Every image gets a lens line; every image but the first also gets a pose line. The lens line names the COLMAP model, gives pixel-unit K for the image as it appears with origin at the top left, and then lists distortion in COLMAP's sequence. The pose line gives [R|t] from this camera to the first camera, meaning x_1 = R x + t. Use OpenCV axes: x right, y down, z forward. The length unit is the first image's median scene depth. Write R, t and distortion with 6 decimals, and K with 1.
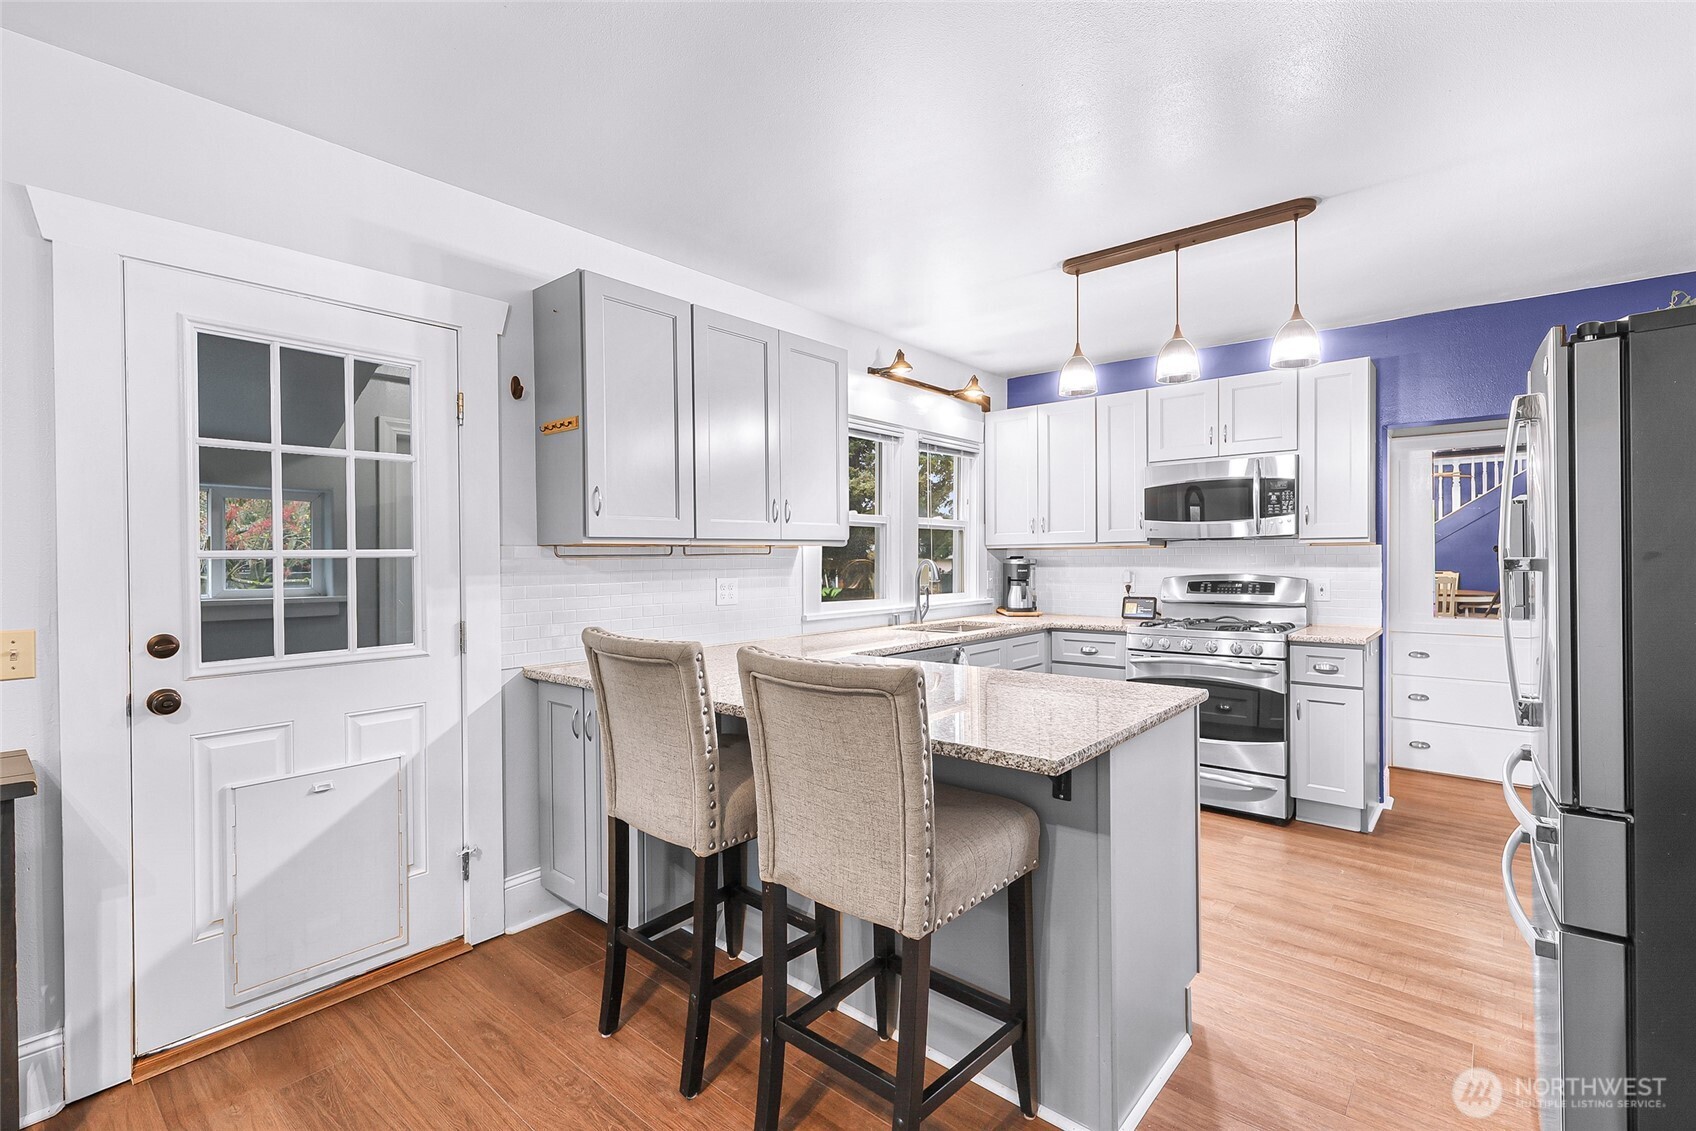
lens RADIAL K [[771.3, 0, 848.0], [0, 771.3, 565.5], [0, 0, 1]] dist [0.002656, 0.000122]
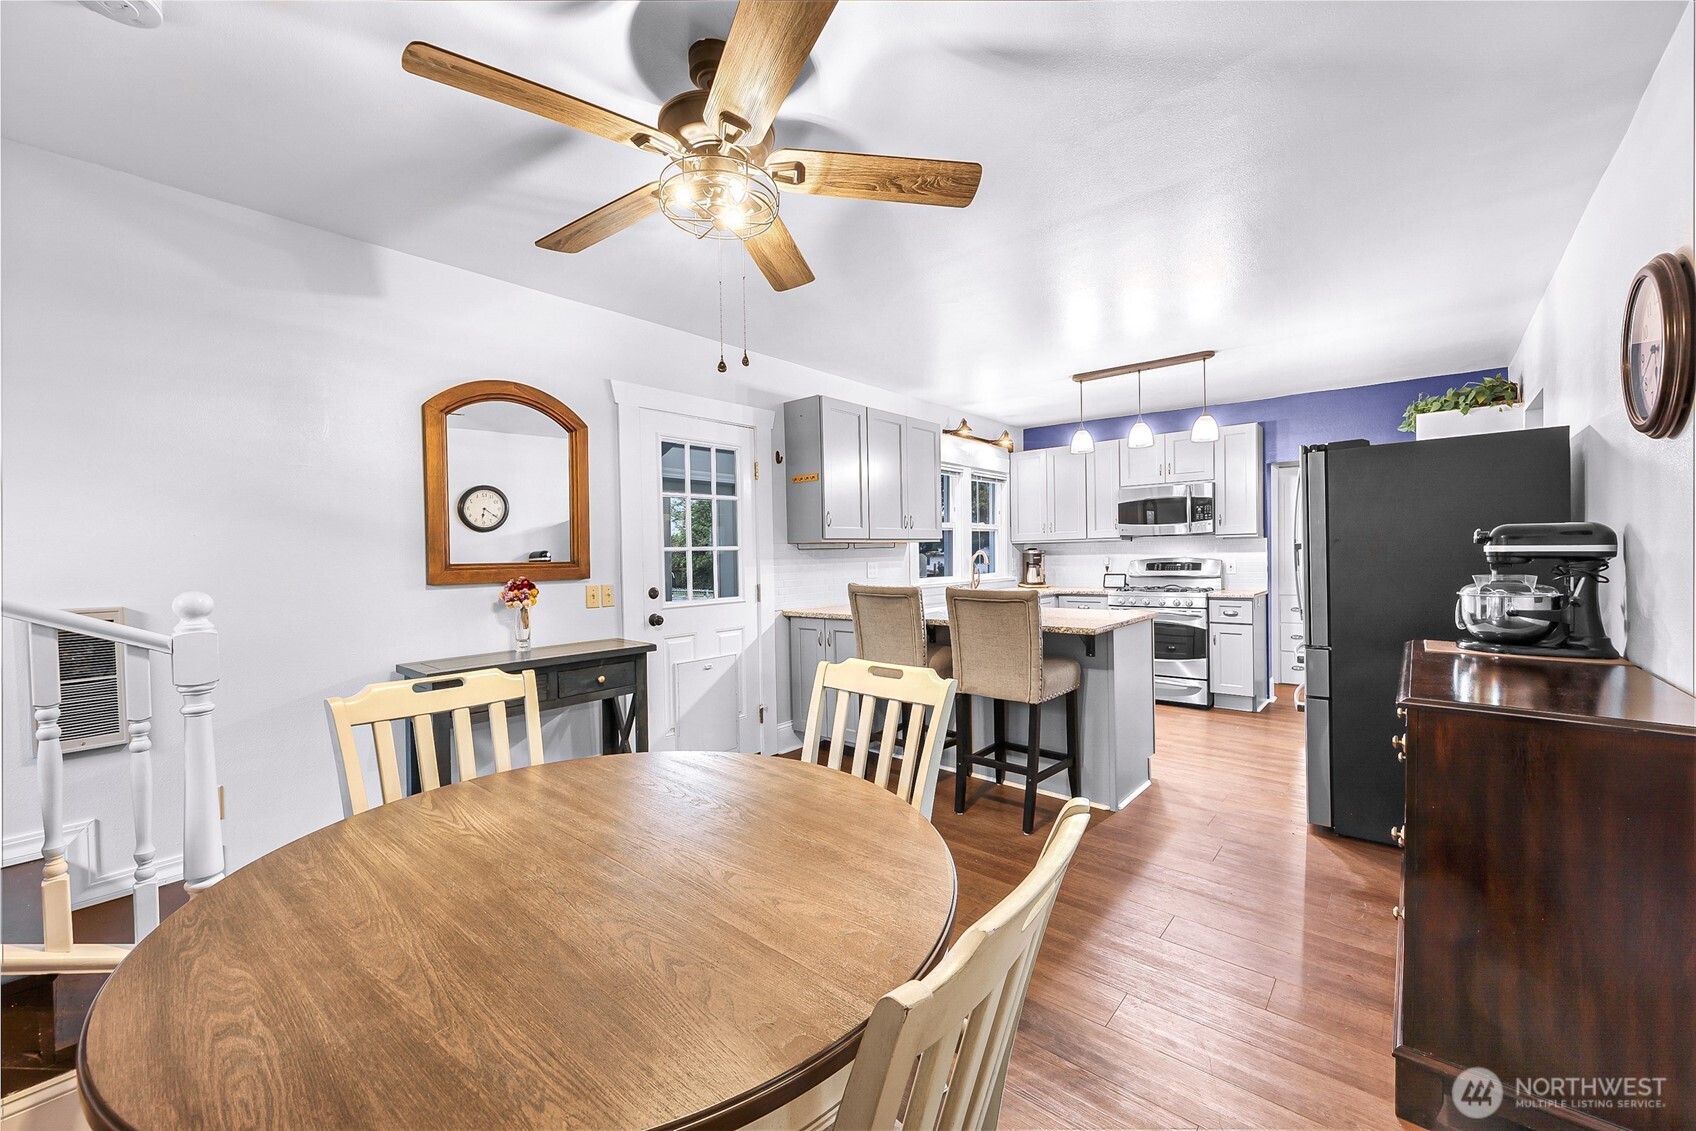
lens RADIAL K [[663.4, 0, 848.0], [0, 663.4, 565.5], [0, 0, 1]] dist [0.000082, 0.000030]
pose [[0.999926, -0.010827, -0.005517, -0.180393], [0.010862, 0.999921, 0.006386, 0.012639], [0.005447, -0.006446, 0.999964, -0.399710]]
